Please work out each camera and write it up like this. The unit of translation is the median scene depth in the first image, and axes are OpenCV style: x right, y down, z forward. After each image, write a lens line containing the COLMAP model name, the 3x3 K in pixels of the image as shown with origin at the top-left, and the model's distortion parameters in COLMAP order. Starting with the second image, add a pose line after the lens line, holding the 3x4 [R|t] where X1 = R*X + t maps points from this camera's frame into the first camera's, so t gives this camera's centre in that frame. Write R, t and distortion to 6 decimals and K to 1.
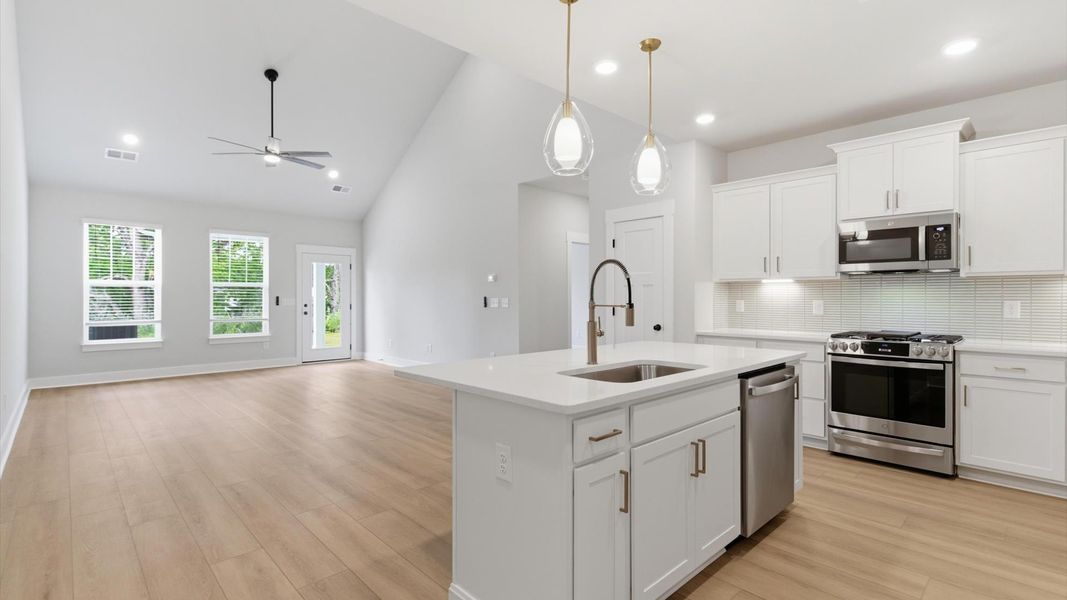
lens RADIAL K [[488.1, 0, 534.4], [0, 488.1, 302.4], [0, 0, 1]] dist [0.015130, -0.006020]
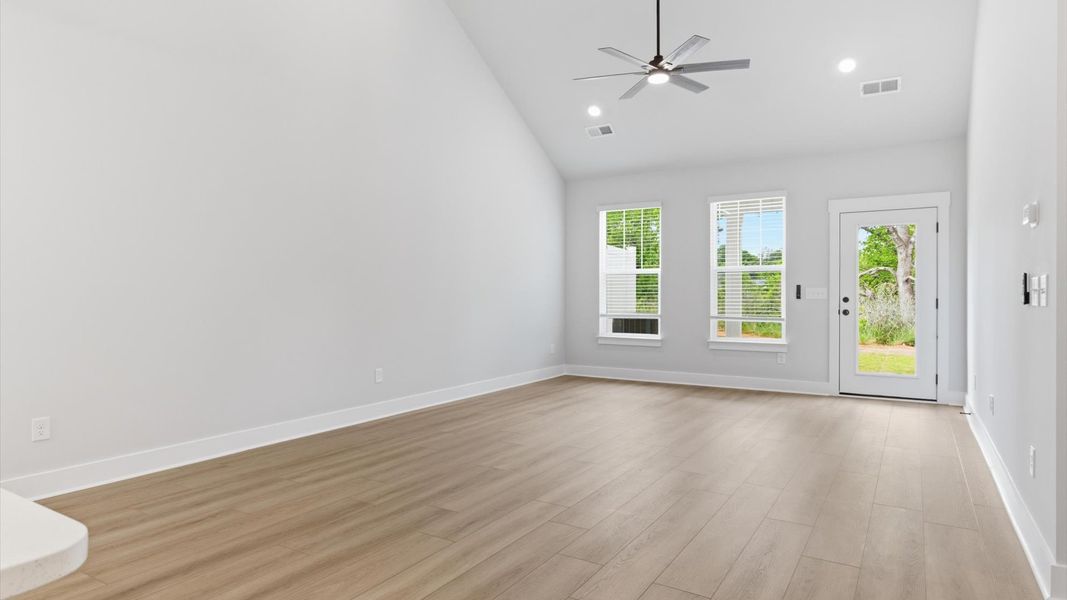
lens RADIAL K [[613.4, 0, 530.3], [0, 613.4, 302.3], [0, 0, 1]] dist [0.008523, -0.008401]
pose [[0.236740, 0.012759, -0.971489, 0.351439], [-0.009469, 0.999897, 0.010824, 0.009709], [0.971527, 0.006636, 0.236836, 0.884528]]
